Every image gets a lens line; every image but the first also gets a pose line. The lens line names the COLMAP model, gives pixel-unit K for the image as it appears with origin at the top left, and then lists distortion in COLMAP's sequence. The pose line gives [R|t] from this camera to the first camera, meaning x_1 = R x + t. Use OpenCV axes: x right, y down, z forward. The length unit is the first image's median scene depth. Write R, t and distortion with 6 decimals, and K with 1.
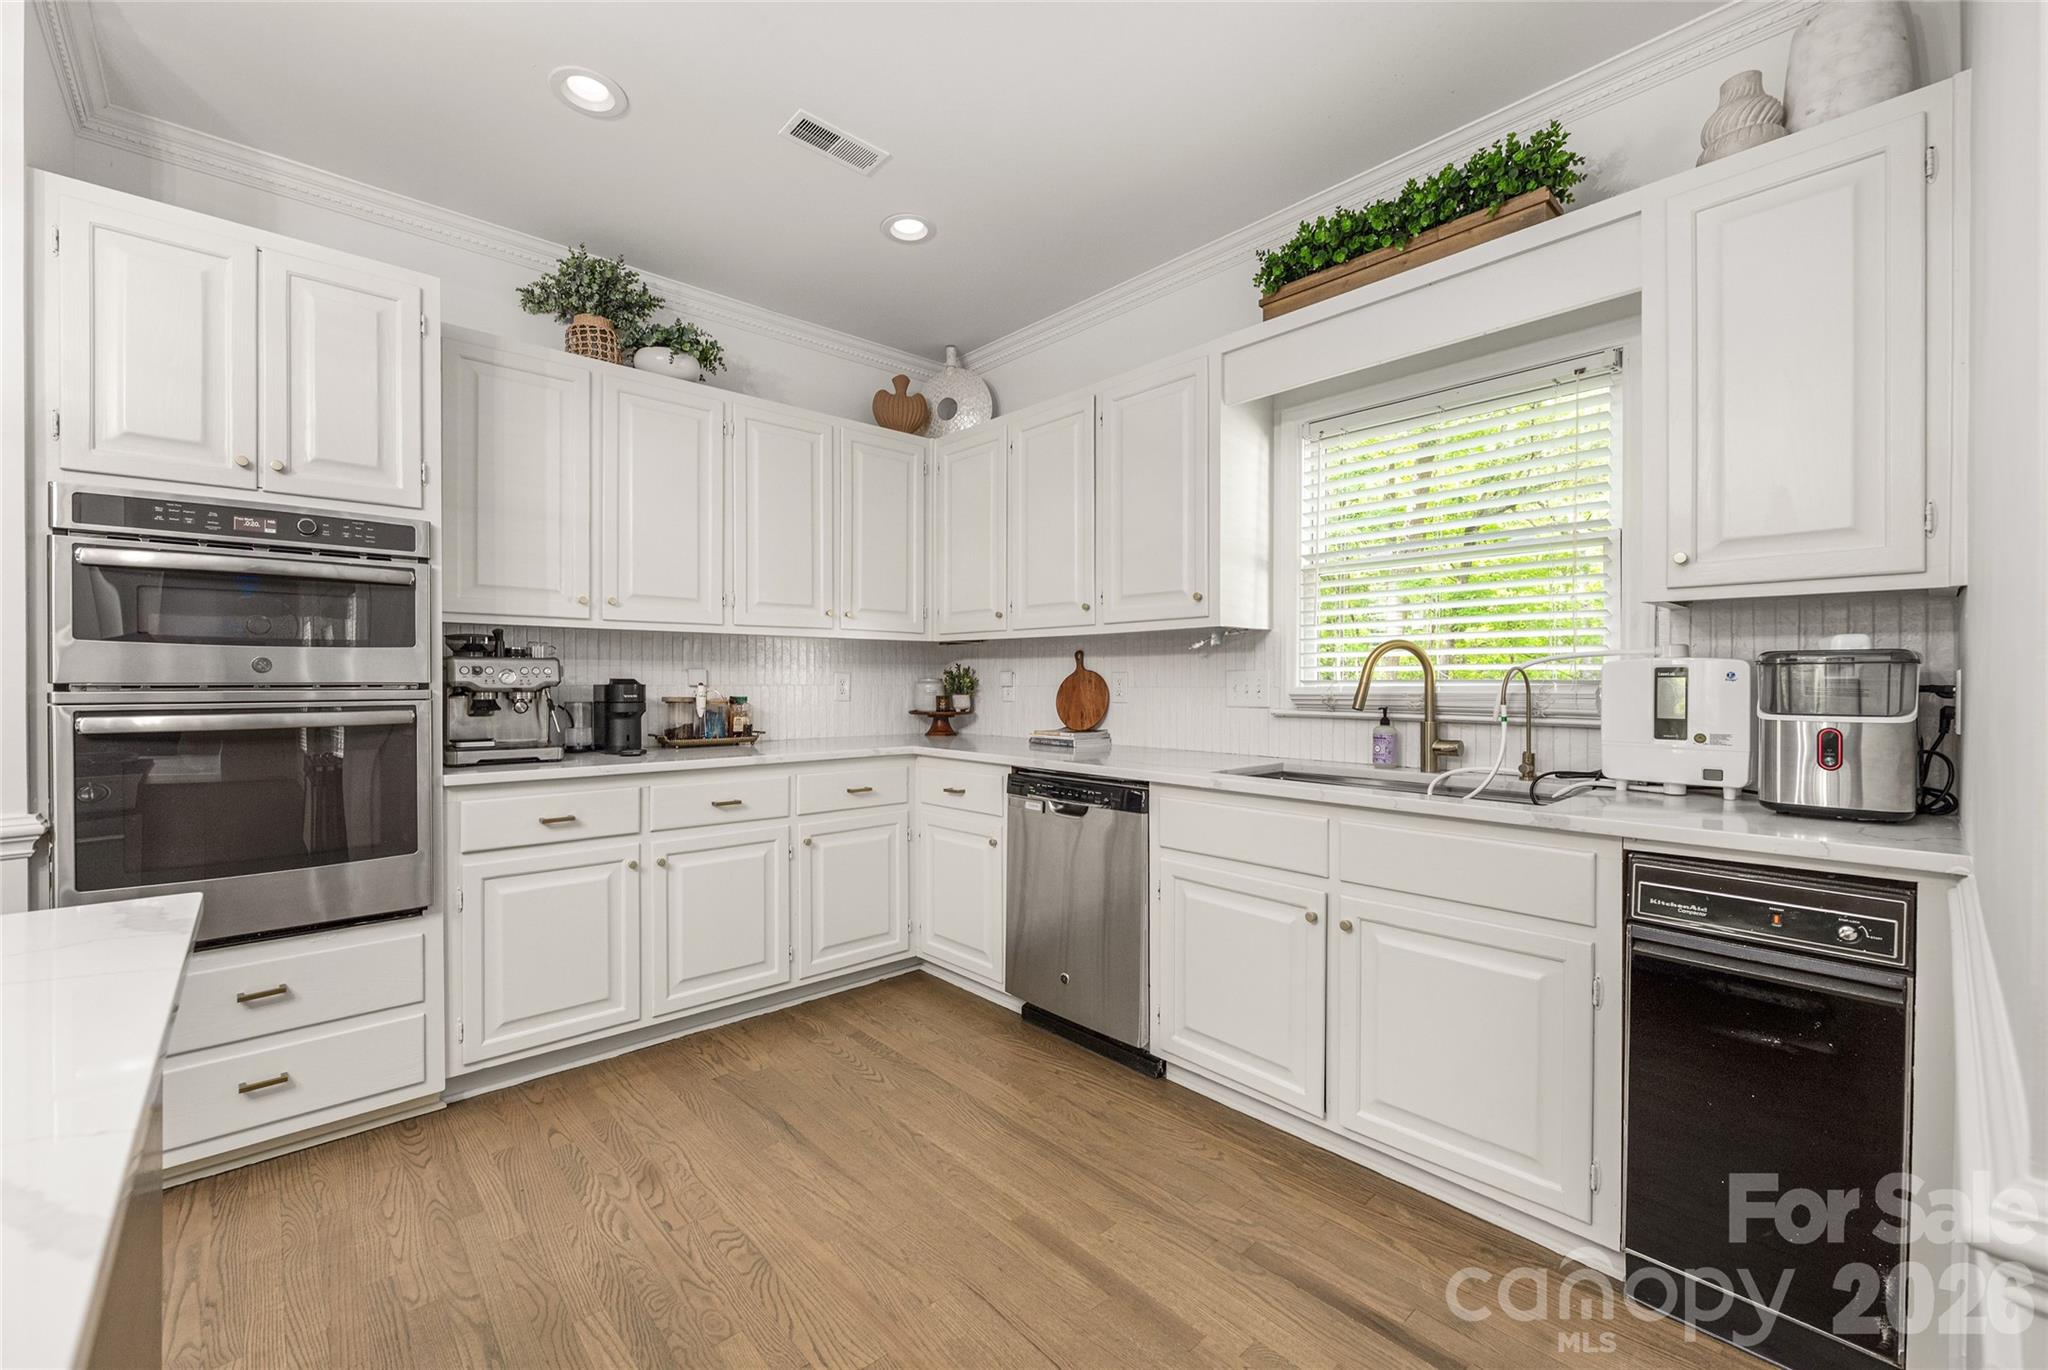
lens RADIAL K [[830.6, 0, 1024.0], [0, 830.6, 685.0], [0, 0, 1]] dist [-0.003562, -0.000100]
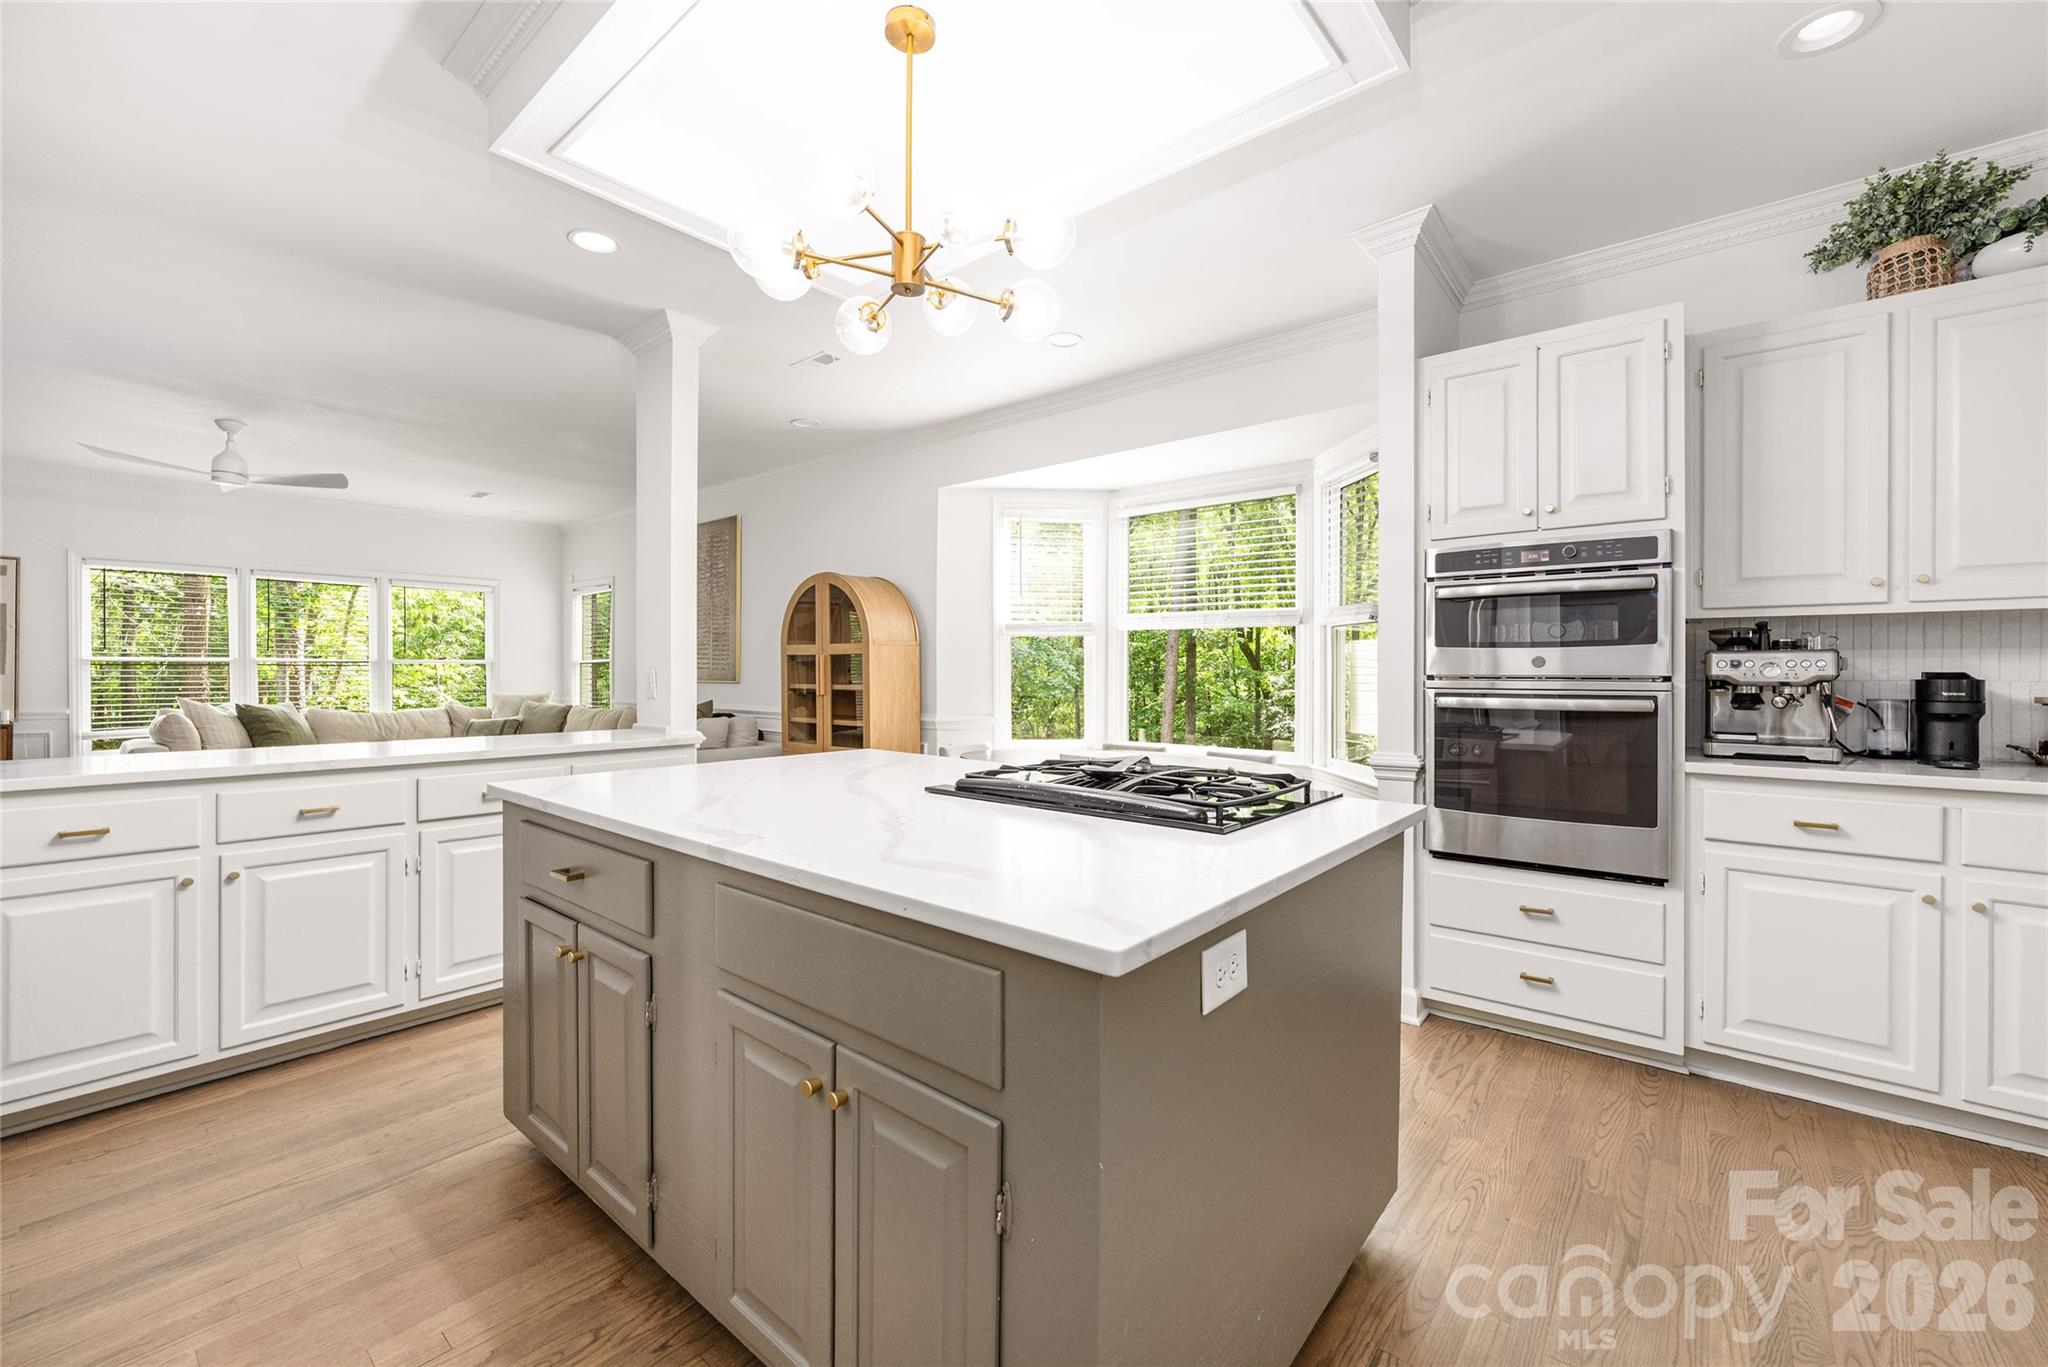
lens RADIAL K [[827.5, 0, 1021.3], [0, 827.5, 676.1], [0, 0, 1]] dist [-0.002169, -0.000328]
pose [[0.135651, 0.003995, -0.990749, 0.223266], [-0.007700, 0.999966, 0.002978, 0.000870], [0.990727, 0.007225, 0.135677, 0.002395]]
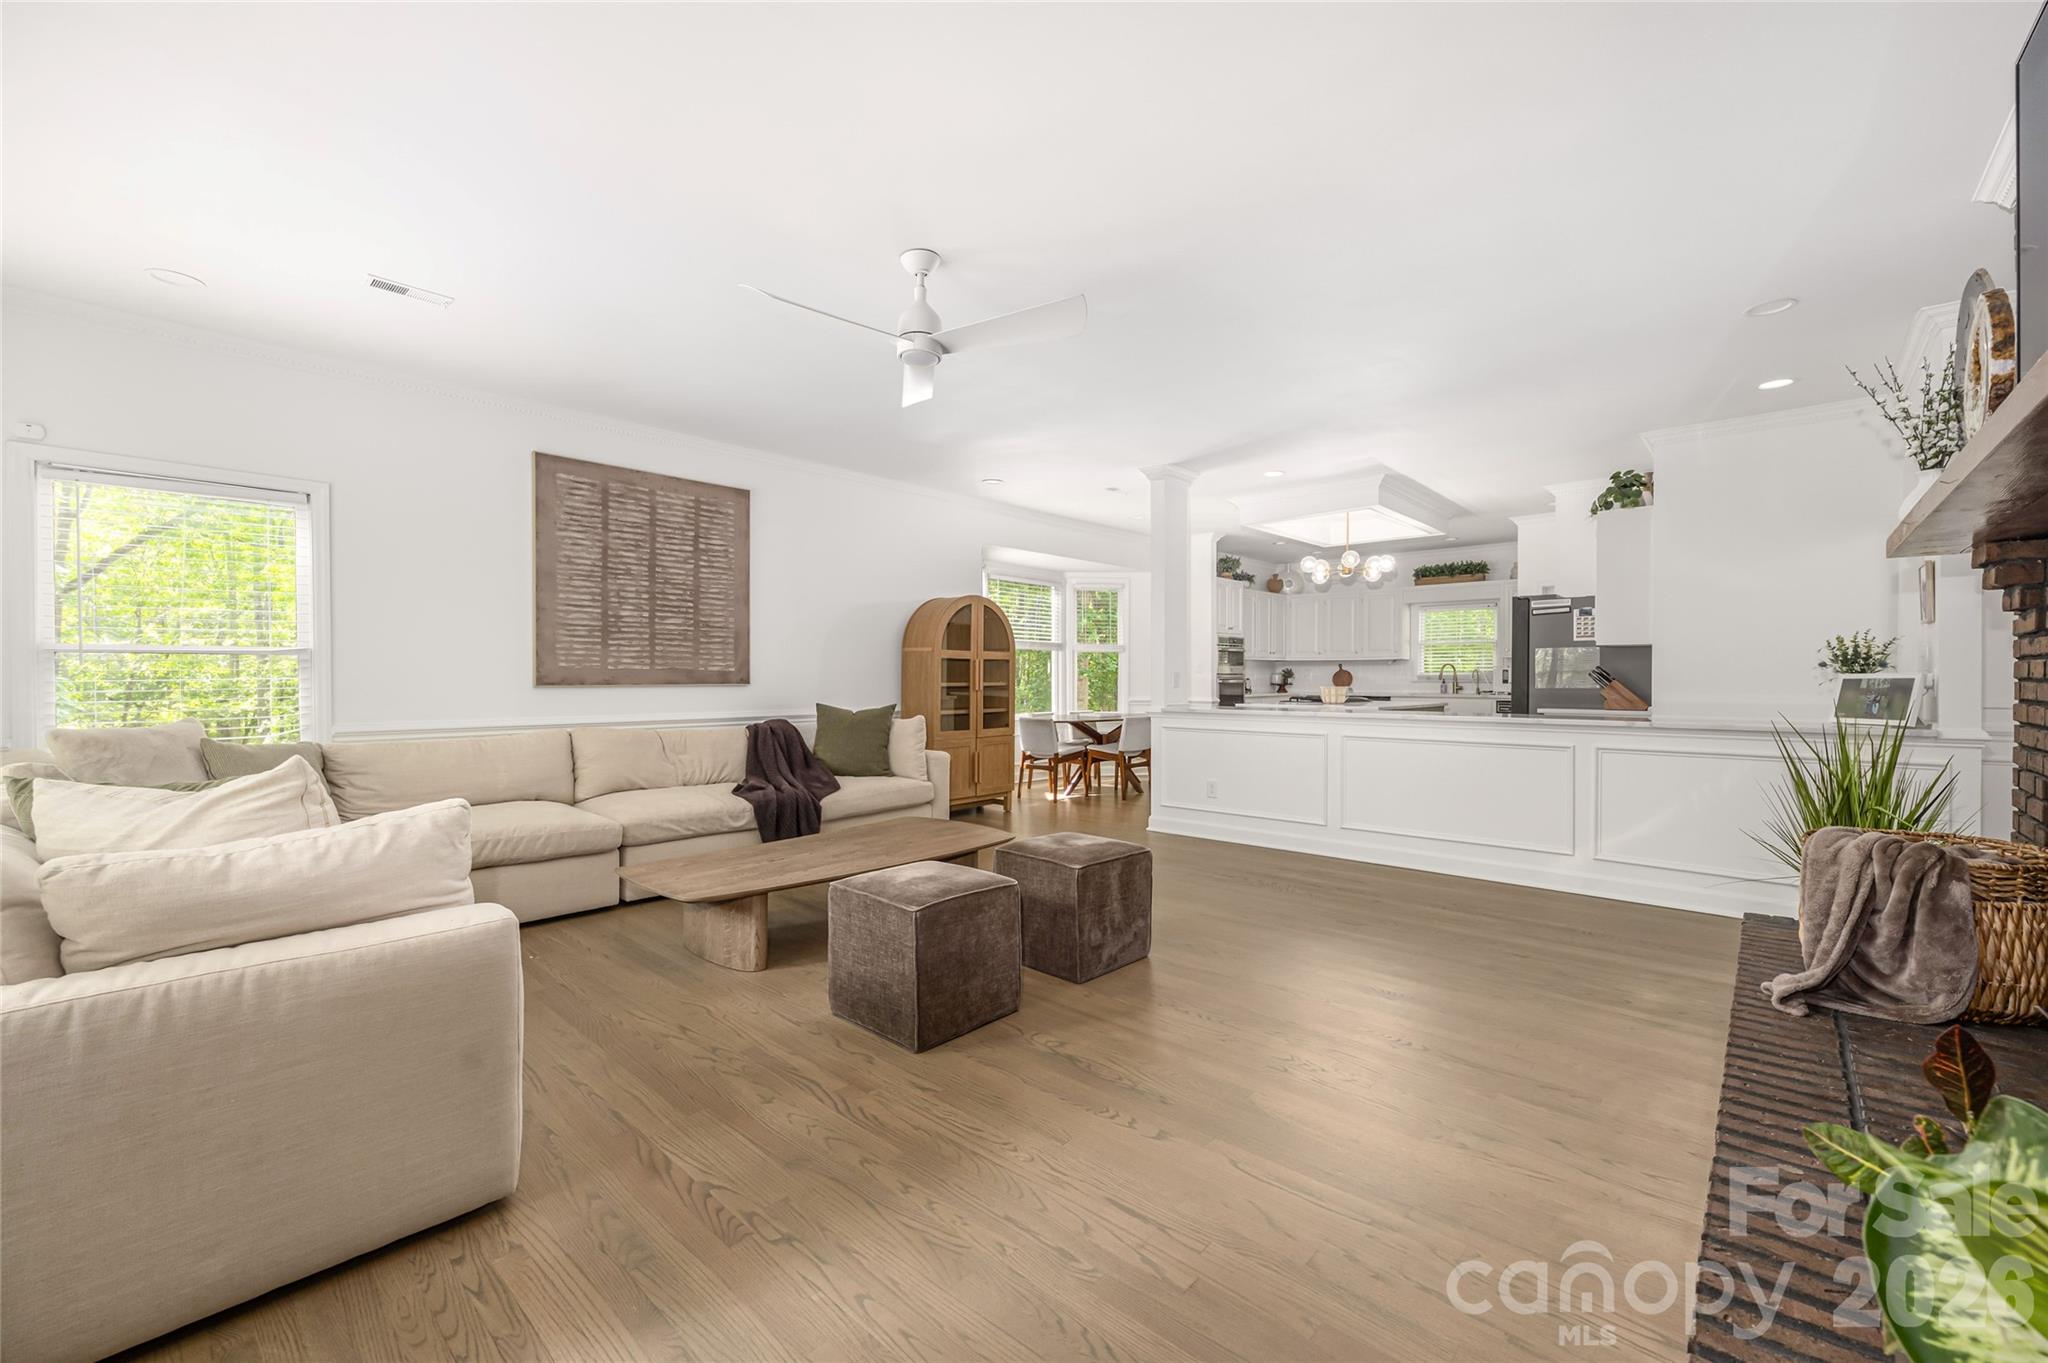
lens RADIAL K [[827.5, 0, 1021.3], [0, 827.5, 674.1], [0, 0, 1]] dist [-0.002169, -0.000328]
pose [[0.995438, -0.002791, 0.095373, -2.088372], [0.003465, 0.999970, -0.006904, 0.024904], [-0.095350, 0.007203, 0.995418, -2.955366]]
